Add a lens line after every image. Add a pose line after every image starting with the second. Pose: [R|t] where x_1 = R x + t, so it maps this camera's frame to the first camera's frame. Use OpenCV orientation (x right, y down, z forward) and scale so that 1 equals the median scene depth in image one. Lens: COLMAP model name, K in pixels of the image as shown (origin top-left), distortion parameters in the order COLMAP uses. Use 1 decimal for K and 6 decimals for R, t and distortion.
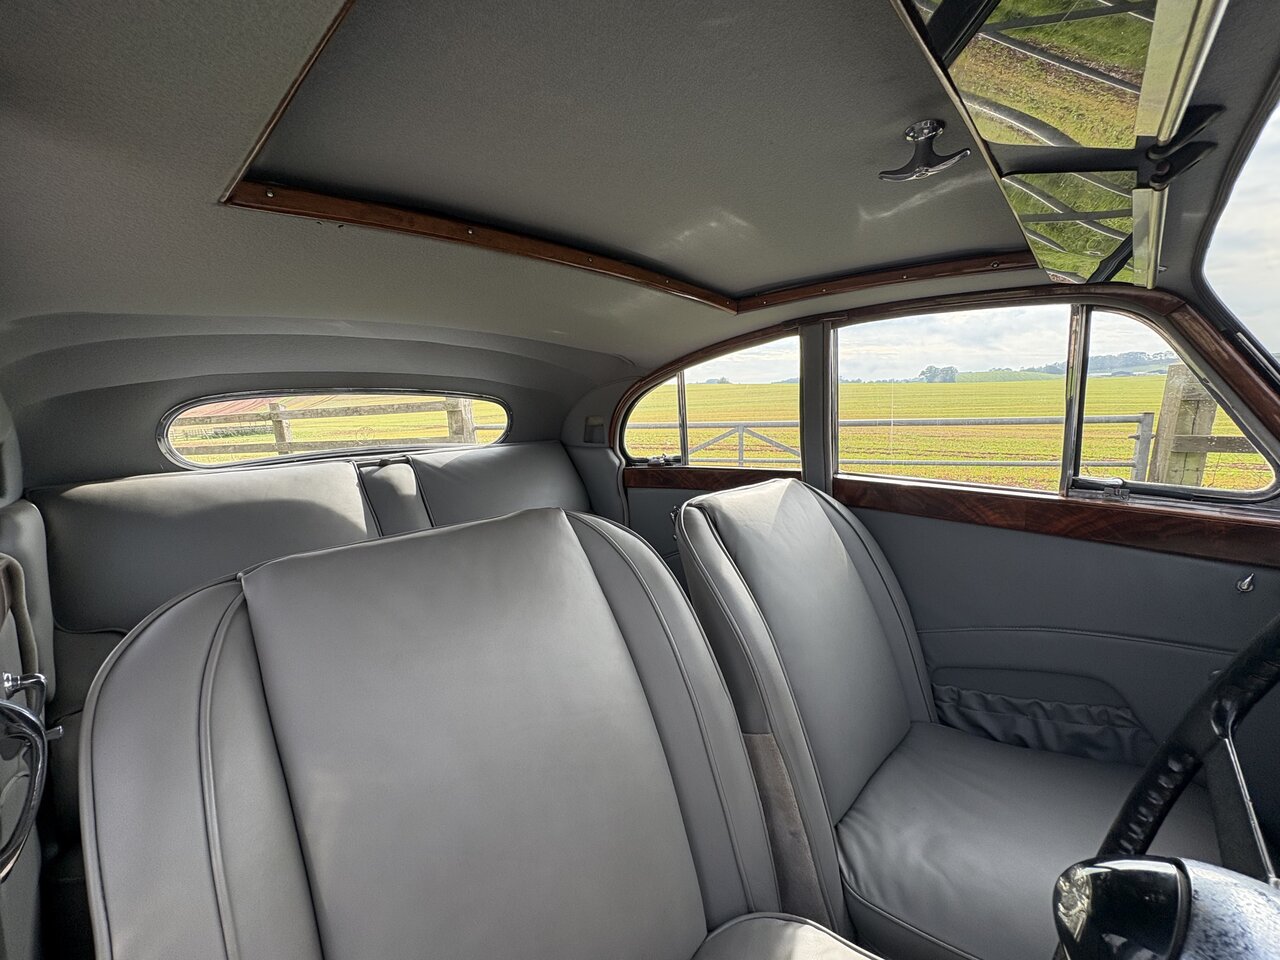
lens RADIAL K [[510.1, 0, 640.7], [0, 510.1, 481.2], [0, 0, 1]] dist [0.000884, -0.000378]
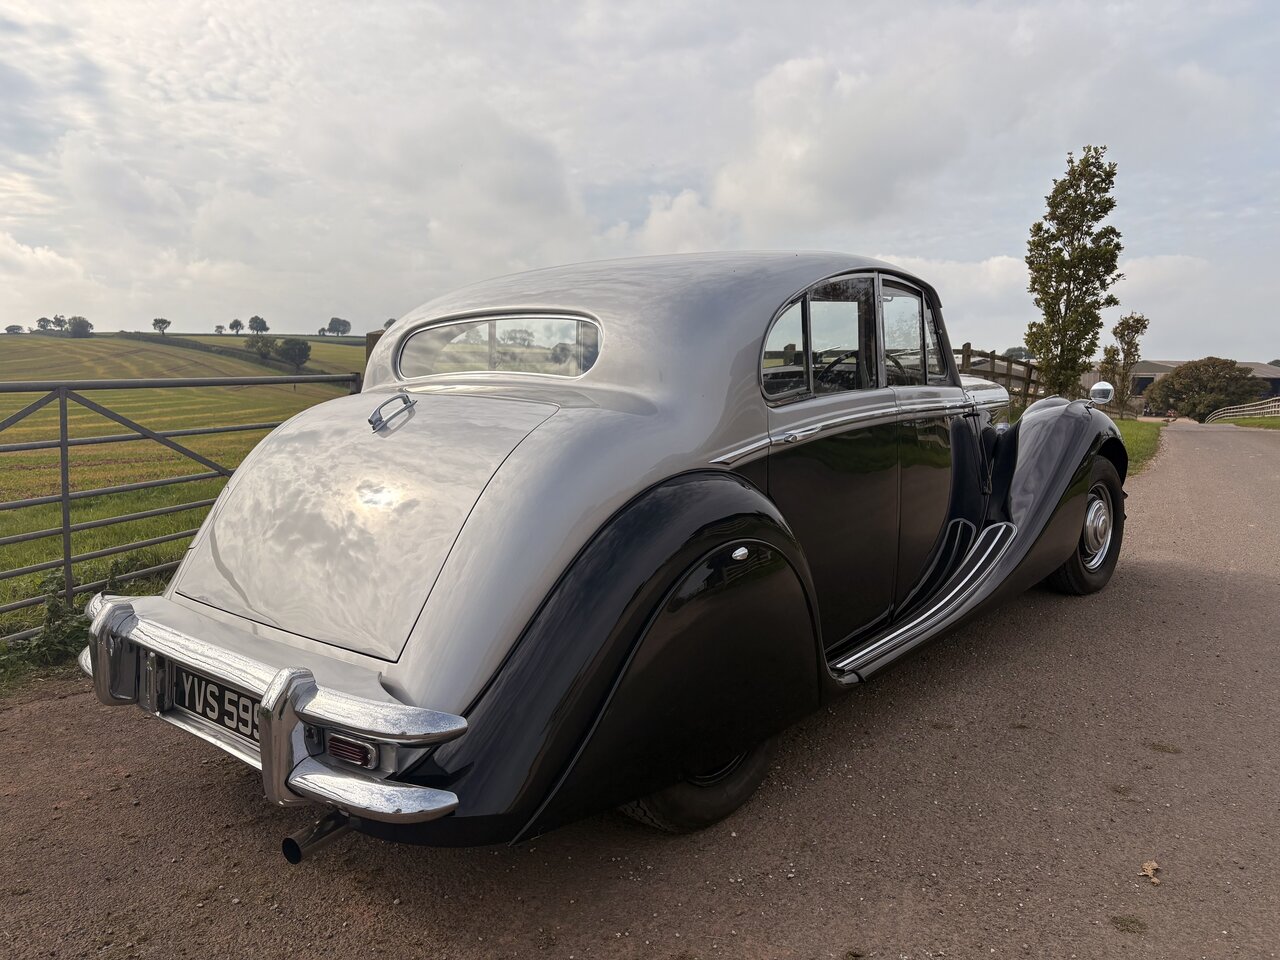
lens RADIAL K [[979.3, 0, 642.8], [0, 979.3, 470.7], [0, 0, 1]] dist [0.047616, -0.052106]
pose [[-0.023169, -0.079448, 0.996570, -3.737299], [0.157558, 0.984090, 0.082116, 0.020693], [-0.987238, 0.158921, -0.010282, 1.124935]]
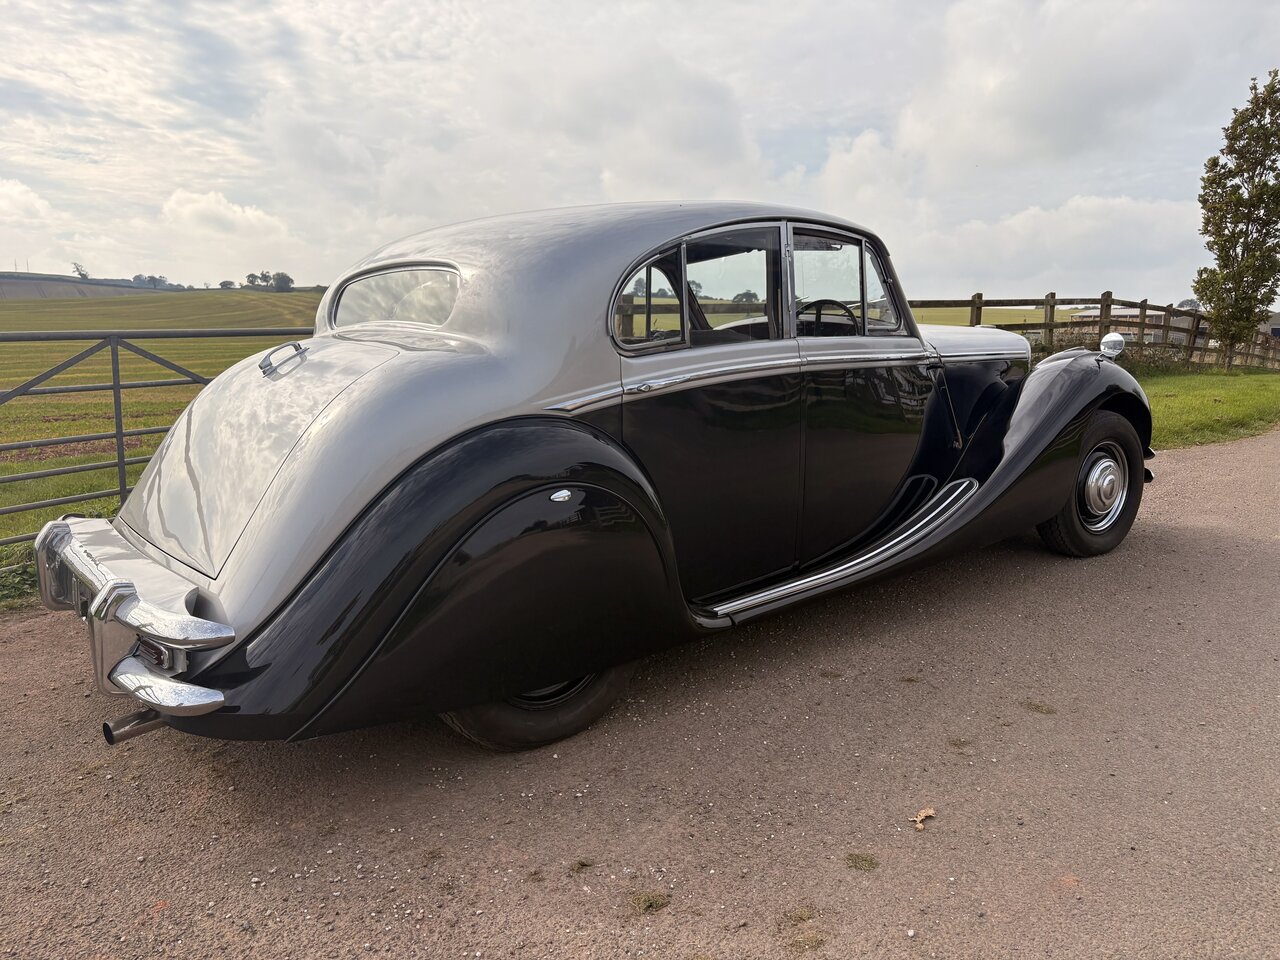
lens RADIAL K [[979.3, 0, 643.3], [0, 979.3, 483.2], [0, 0, 1]] dist [0.047616, -0.052106]
pose [[0.148755, -0.137713, 0.979238, -3.807469], [0.152410, 0.981616, 0.114895, 0.166041], [-0.977058, 0.132155, 0.167009, 0.260949]]
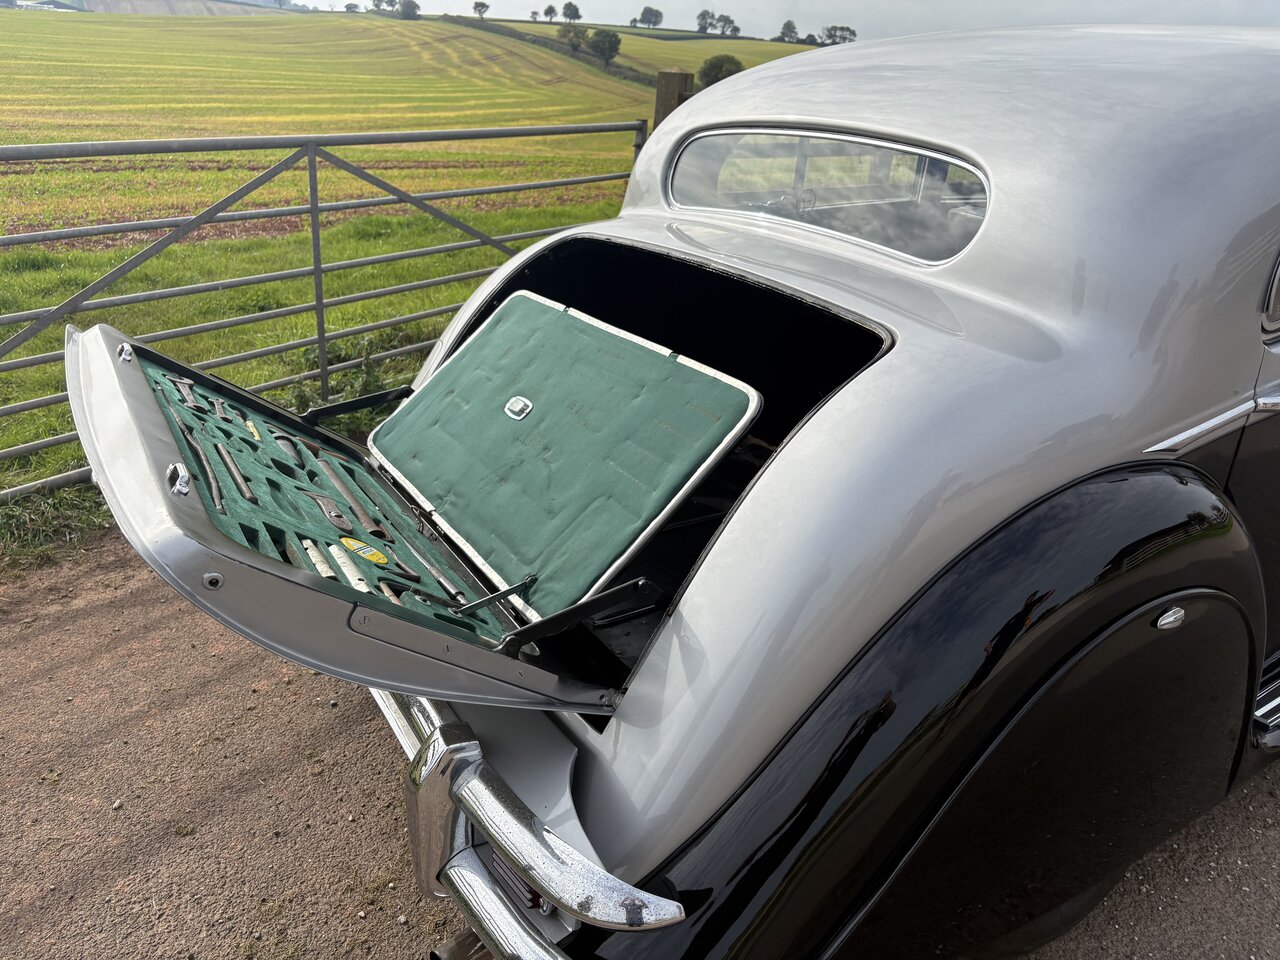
lens RADIAL K [[979.3, 0, 648.5], [0, 979.3, 478.5], [0, 0, 1]] dist [0.047616, -0.052106]
pose [[0.268901, -0.339080, 0.901508, -2.813615], [0.096231, 0.940757, 0.325138, -0.281207], [-0.958348, -0.000677, 0.285601, 1.215570]]
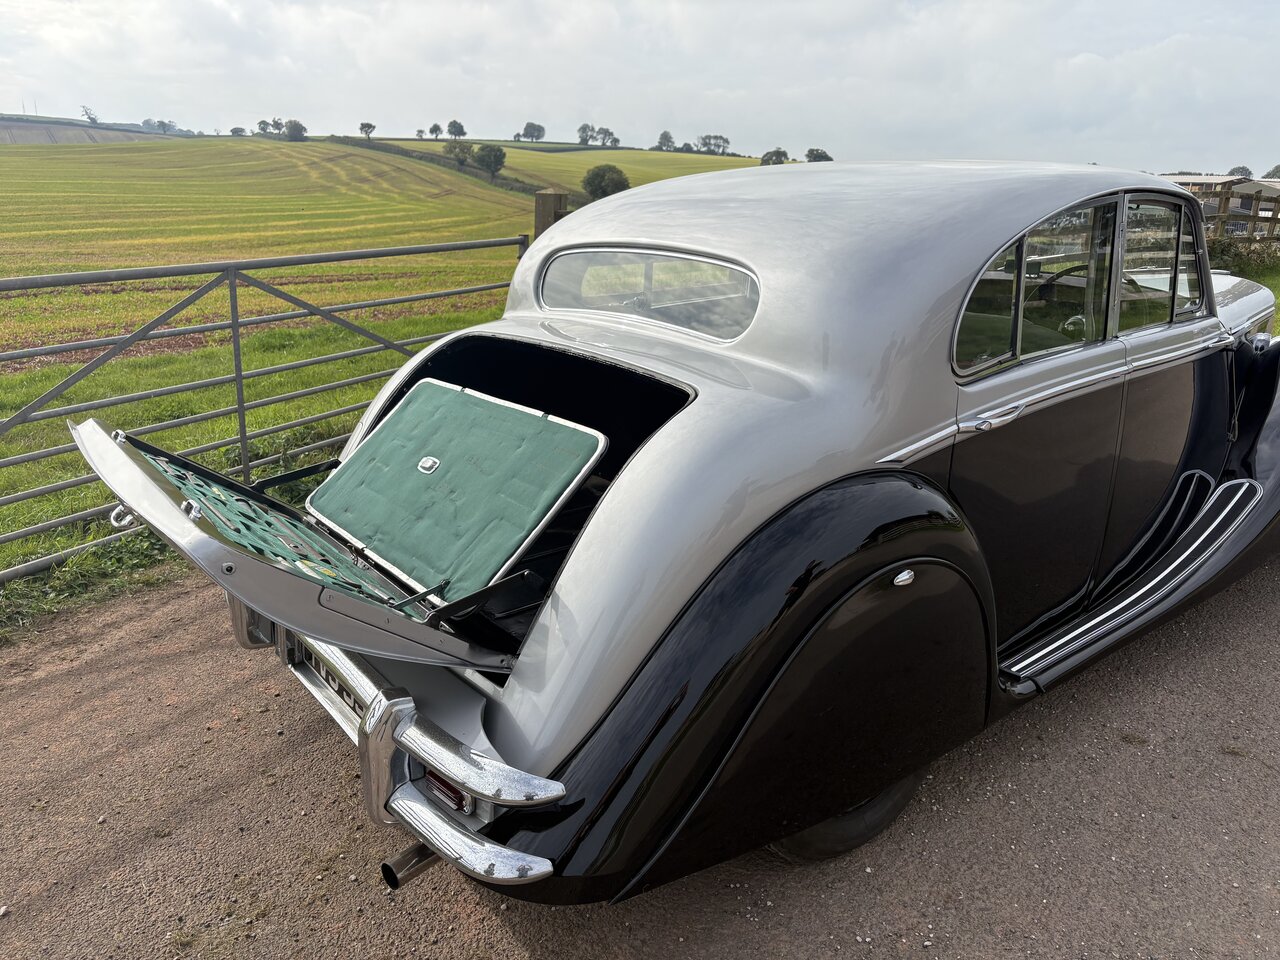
lens RADIAL K [[979.3, 0, 632.2], [0, 979.3, 477.0], [0, 0, 1]] dist [0.047616, -0.052106]
pose [[0.177349, -0.261717, 0.948711, -3.348746], [0.133028, 0.961520, 0.240382, -0.309164], [-0.975116, 0.083574, 0.205340, 1.009517]]
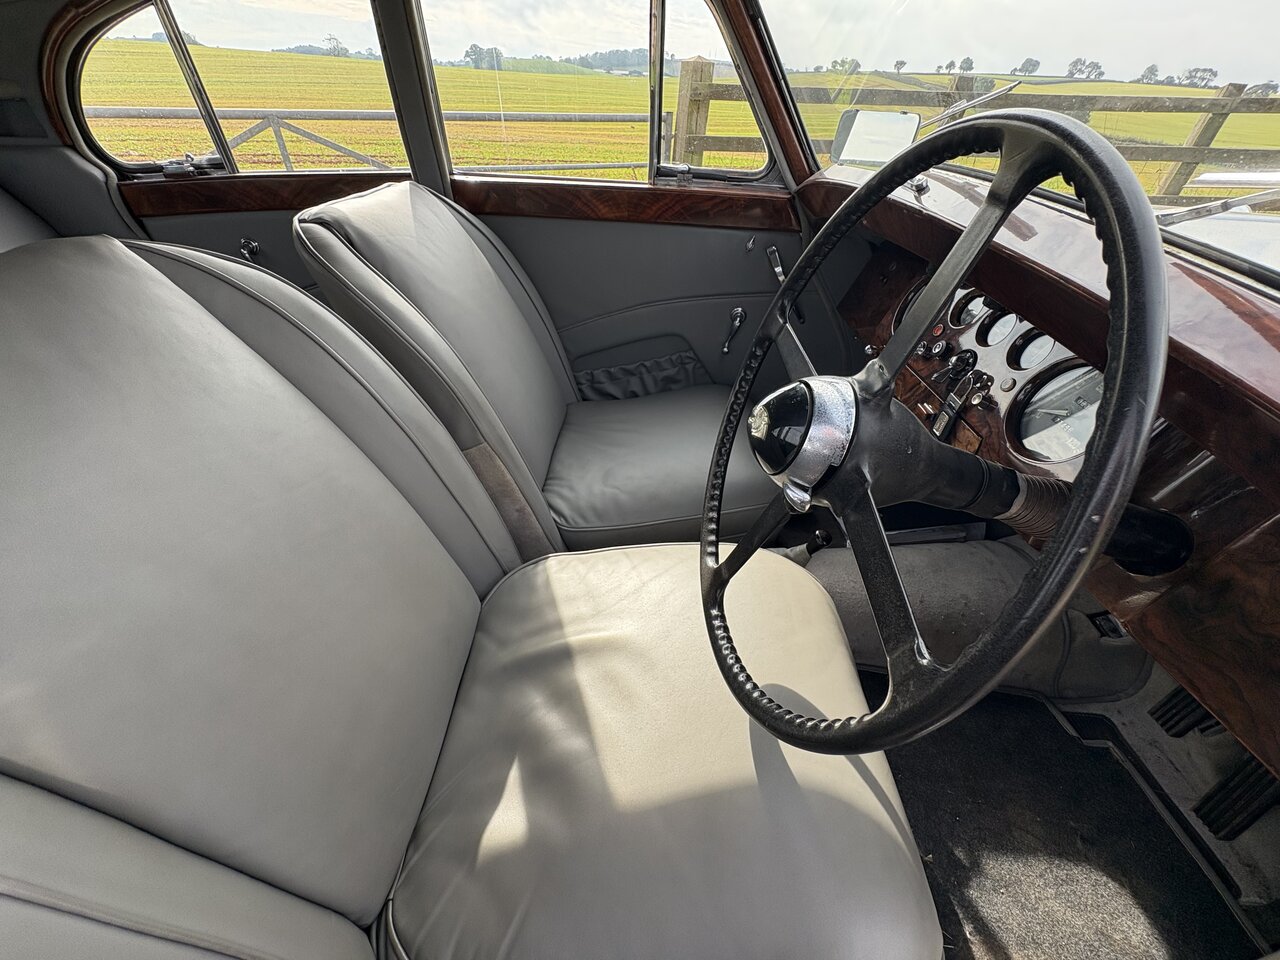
lens RADIAL K [[510.1, 0, 639.6], [0, 510.1, 480.1], [0, 0, 1]] dist [0.000884, -0.000378]
pose [[0.728372, -0.378098, 0.571416, -0.111113], [0.059264, 0.865602, 0.497214, 0.029915], [-0.682614, -0.328292, 0.652888, 0.025180]]
